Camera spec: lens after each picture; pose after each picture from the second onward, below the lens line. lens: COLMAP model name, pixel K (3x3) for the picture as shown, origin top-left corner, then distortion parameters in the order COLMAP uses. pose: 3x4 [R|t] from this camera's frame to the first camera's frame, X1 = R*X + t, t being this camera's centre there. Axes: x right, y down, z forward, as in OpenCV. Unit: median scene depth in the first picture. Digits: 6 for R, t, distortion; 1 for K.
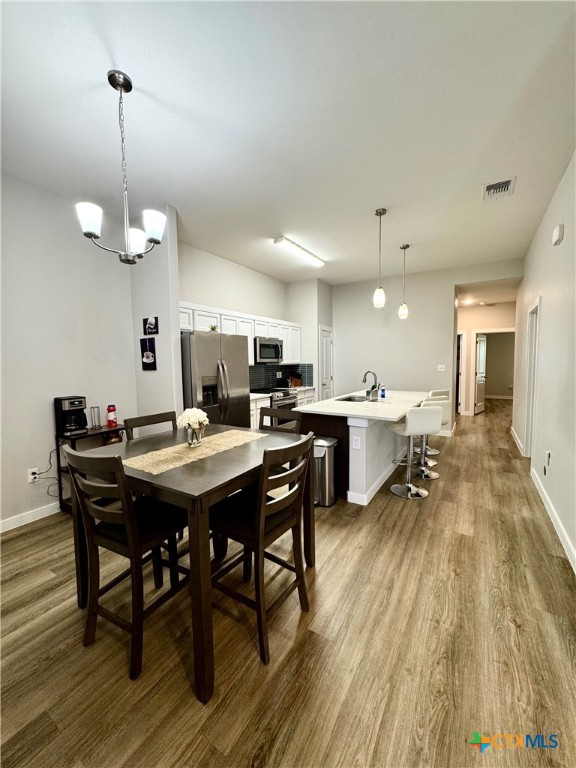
lens RADIAL K [[306.6, 0, 287.4], [0, 306.6, 380.7], [0, 0, 1]] dist [-0.003038, 0.000132]
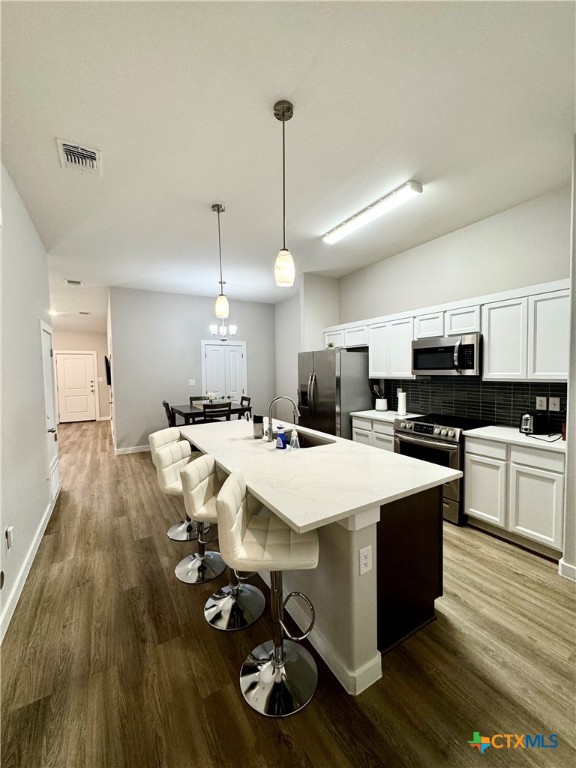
lens RADIAL K [[306.6, 0, 286.4], [0, 306.6, 383.6], [0, 0, 1]] dist [-0.003038, 0.000132]
pose [[-0.461987, 0.064713, -0.884522, 1.104266], [-0.036827, 0.995074, 0.092036, -0.155913], [0.886122, 0.075094, -0.457329, 1.756846]]
